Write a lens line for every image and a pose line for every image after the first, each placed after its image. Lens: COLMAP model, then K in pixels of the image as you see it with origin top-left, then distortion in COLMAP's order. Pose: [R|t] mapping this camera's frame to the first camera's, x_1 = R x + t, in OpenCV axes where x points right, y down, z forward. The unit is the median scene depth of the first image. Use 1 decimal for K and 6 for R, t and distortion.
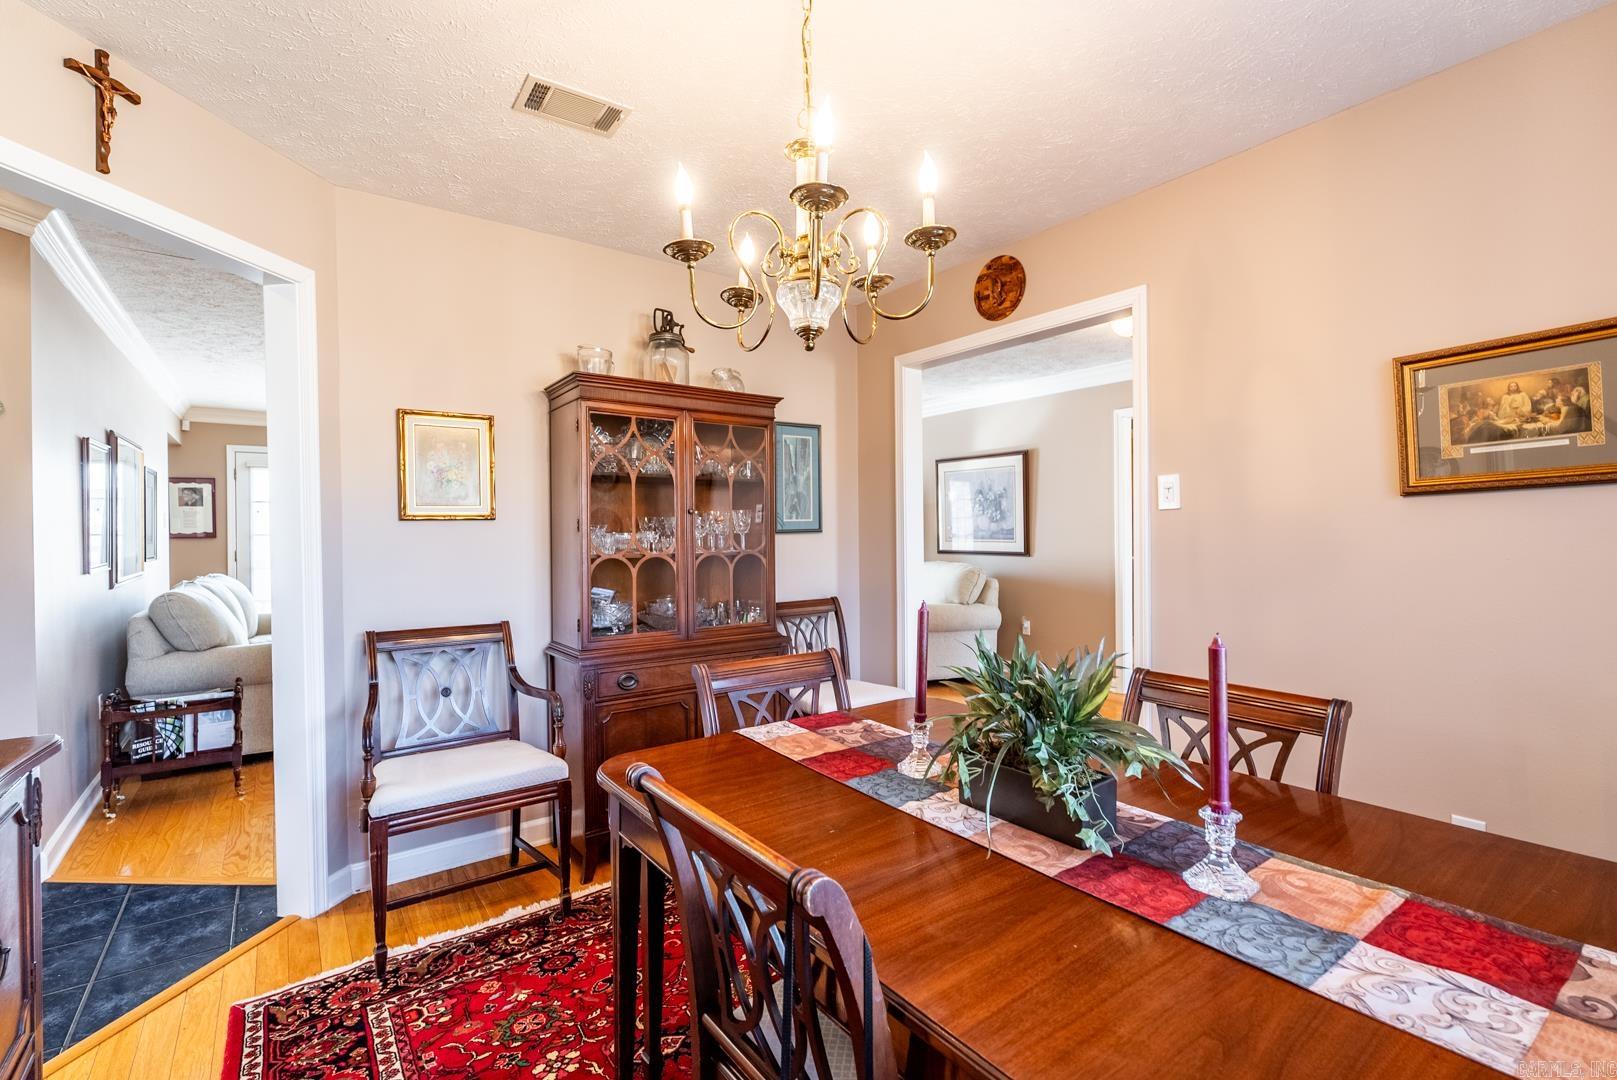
lens RADIAL K [[716.1, 0, 808.5], [0, 716.1, 540.0], [0, 0, 1]] dist [-0.009703, 0.001083]
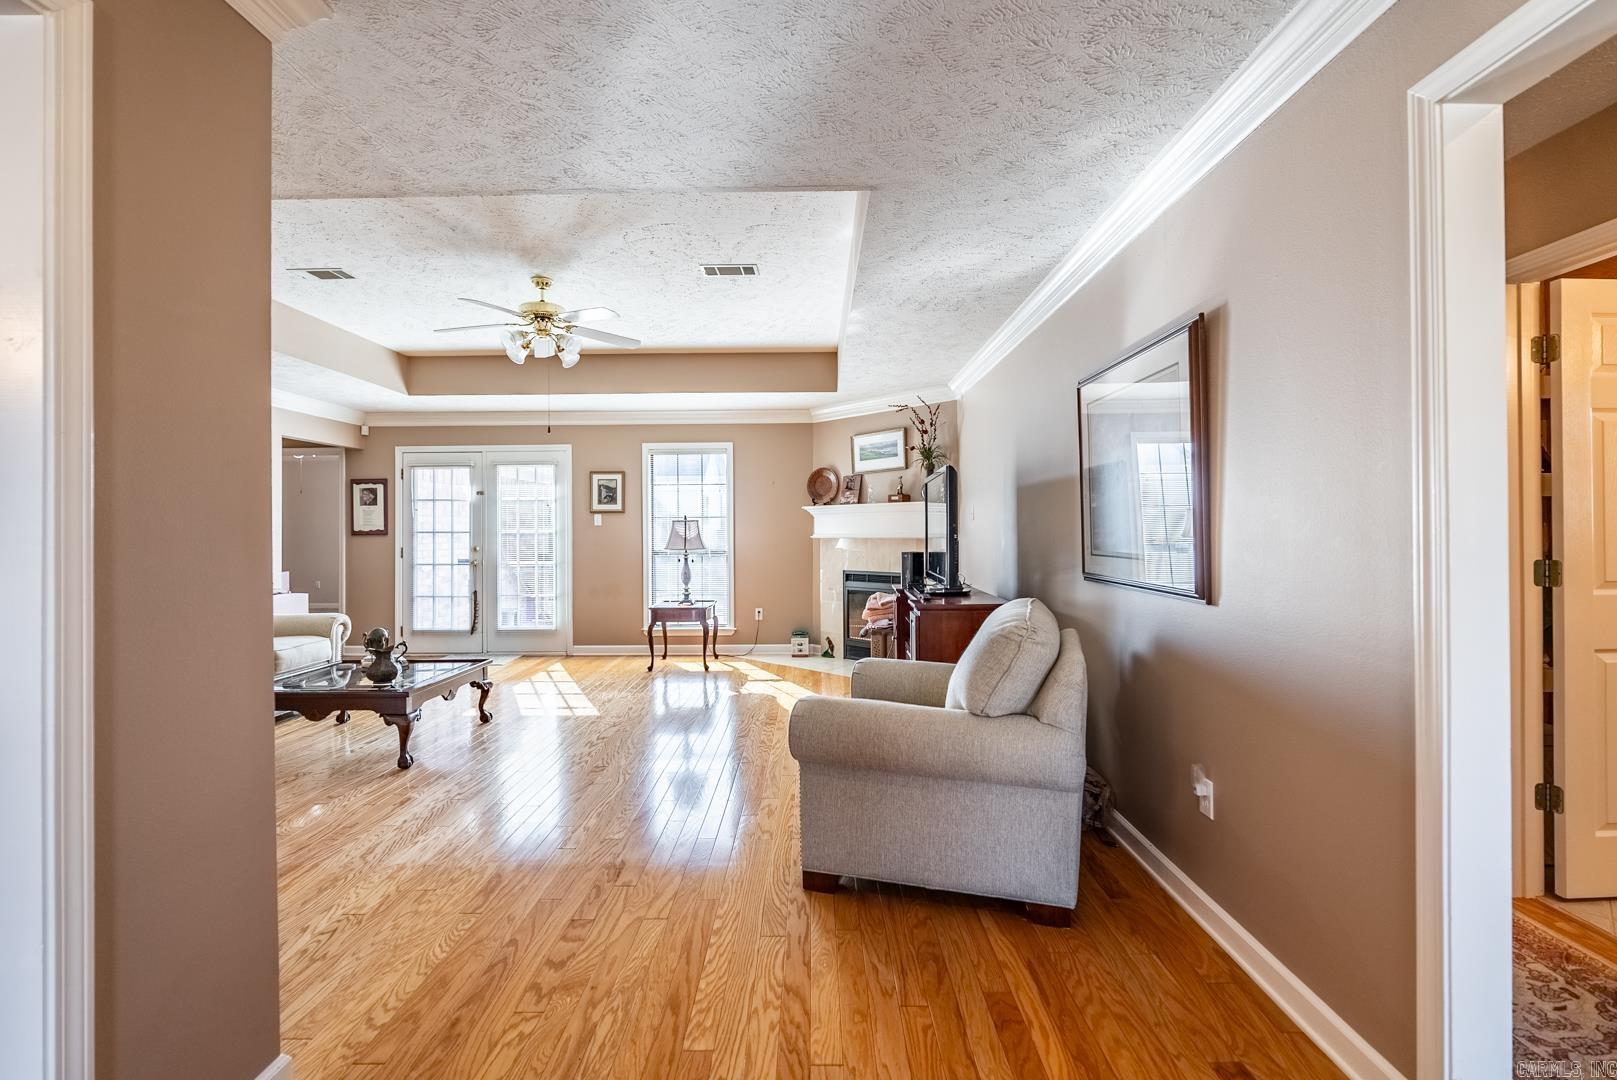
lens RADIAL K [[725.4, 0, 808.5], [0, 725.4, 540.0], [0, 0, 1]] dist [-0.009190, 0.000558]
pose [[0.802825, 0.010666, -0.596120, 0.318848], [-0.006430, 0.999937, 0.009231, -0.009571], [0.596181, -0.003578, 0.802842, 0.518209]]
